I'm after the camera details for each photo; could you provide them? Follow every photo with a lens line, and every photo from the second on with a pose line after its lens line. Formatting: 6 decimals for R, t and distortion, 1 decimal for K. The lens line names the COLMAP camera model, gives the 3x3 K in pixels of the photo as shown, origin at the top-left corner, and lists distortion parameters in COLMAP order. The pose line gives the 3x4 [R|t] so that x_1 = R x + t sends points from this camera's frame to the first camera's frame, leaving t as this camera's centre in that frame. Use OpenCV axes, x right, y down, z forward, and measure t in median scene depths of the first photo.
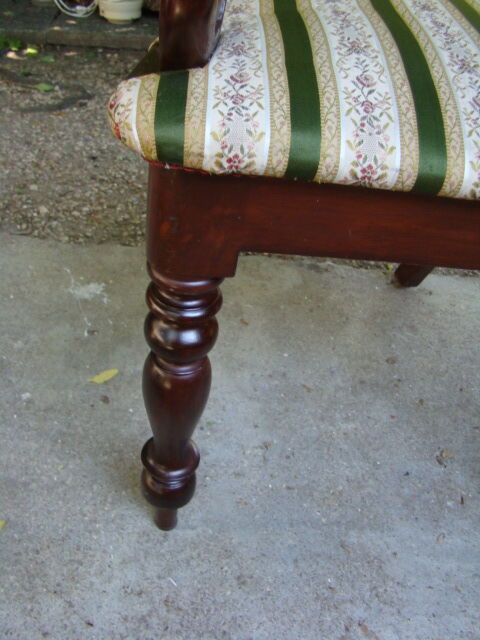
lens RADIAL K [[598.8, 0, 232.3], [0, 598.8, 324.0], [0, 0, 1]] dist [-0.182486, 0.134230]
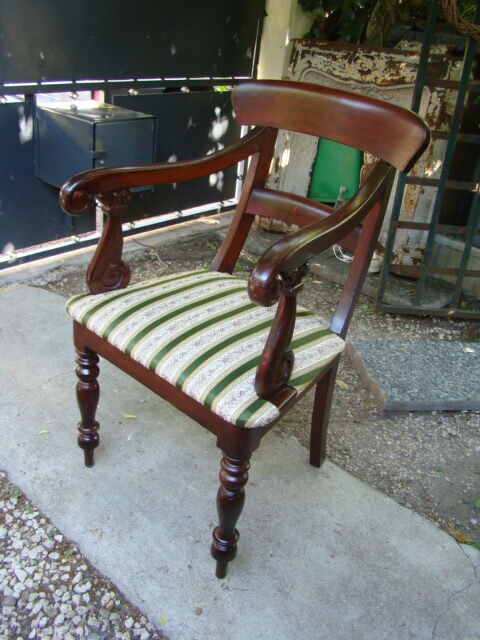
lens RADIAL K [[598.8, 0, 232.3], [0, 598.8, 324.0], [0, 0, 1]] dist [-0.182486, 0.134230]
pose [[0.711063, 0.288265, -0.641321, 1.436672], [-0.485513, 0.861040, -0.151286, -0.061588], [0.508592, 0.418944, 0.752210, -0.625677]]
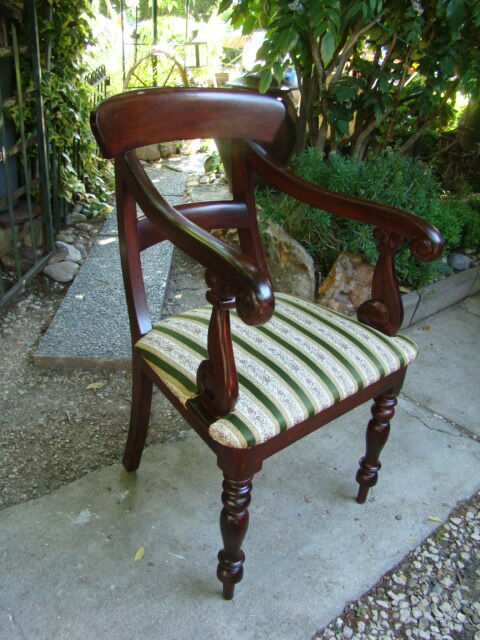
lens RADIAL K [[598.8, 0, 232.3], [0, 598.8, 324.0], [0, 0, 1]] dist [-0.182486, 0.134230]
pose [[0.780866, -0.352577, 0.515691, -0.674872], [0.442866, 0.894649, -0.058923, -0.305110], [-0.440587, 0.274393, 0.854746, -0.777262]]
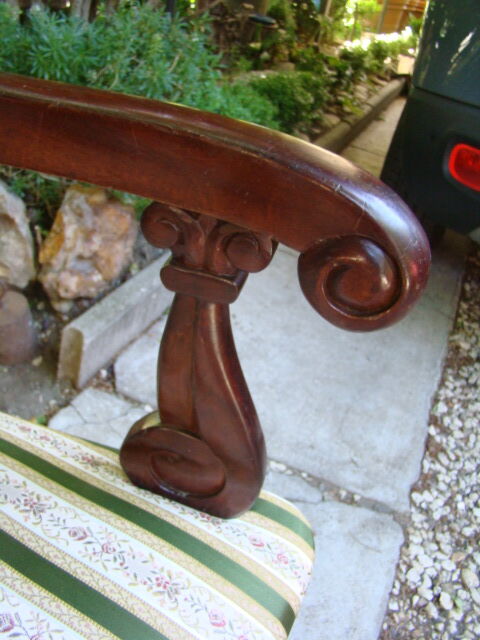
lens RADIAL K [[598.8, 0, 232.3], [0, 598.8, 324.0], [0, 0, 1]] dist [-0.182486, 0.134230]
pose [[0.468910, -0.554097, 0.687822, 0.307313], [0.524412, 0.801282, 0.287991, -0.492377], [-0.710715, 0.225660, 0.666305, 0.108861]]
